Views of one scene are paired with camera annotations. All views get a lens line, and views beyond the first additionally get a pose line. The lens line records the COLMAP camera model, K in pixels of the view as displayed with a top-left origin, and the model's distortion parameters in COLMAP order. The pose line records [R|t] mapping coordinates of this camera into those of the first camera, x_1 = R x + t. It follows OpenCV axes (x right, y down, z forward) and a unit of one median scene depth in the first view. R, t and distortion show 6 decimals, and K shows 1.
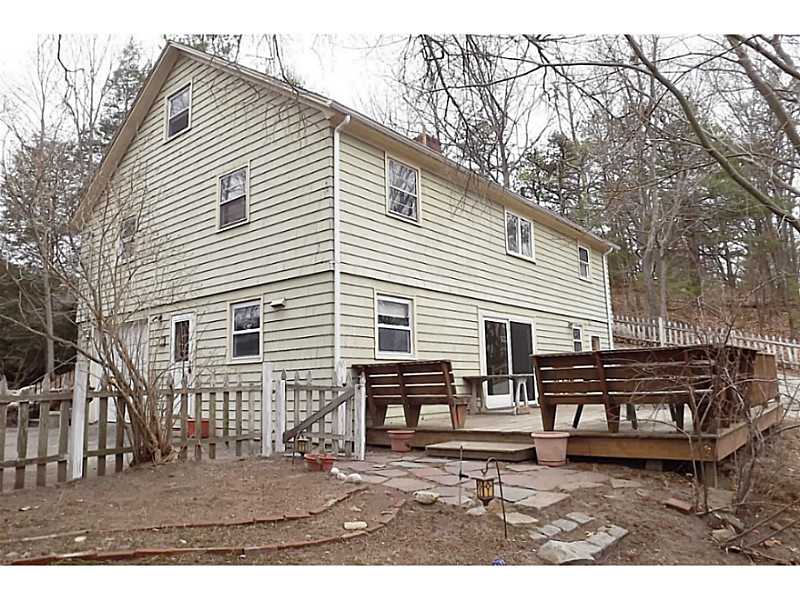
lens RADIAL K [[579.8, 0, 393.6], [0, 579.8, 300.9], [0, 0, 1]] dist [-0.060680, -0.002855]
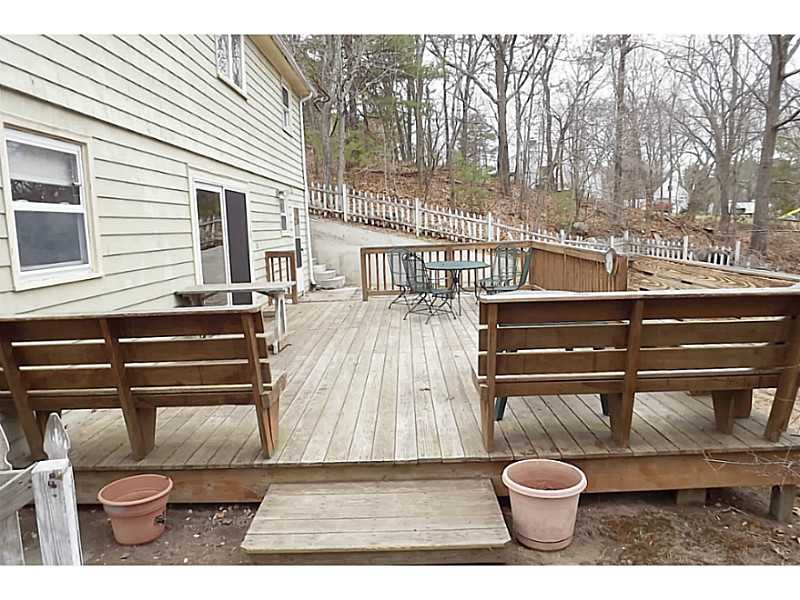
lens RADIAL K [[579.8, 0, 393.6], [0, 579.8, 300.9], [0, 0, 1]] dist [-0.060680, -0.002855]
pose [[0.784535, -0.082657, 0.614551, -0.060147], [-0.072598, 0.972016, 0.223415, -0.000132], [-0.615820, -0.219892, 0.756580, 0.489150]]
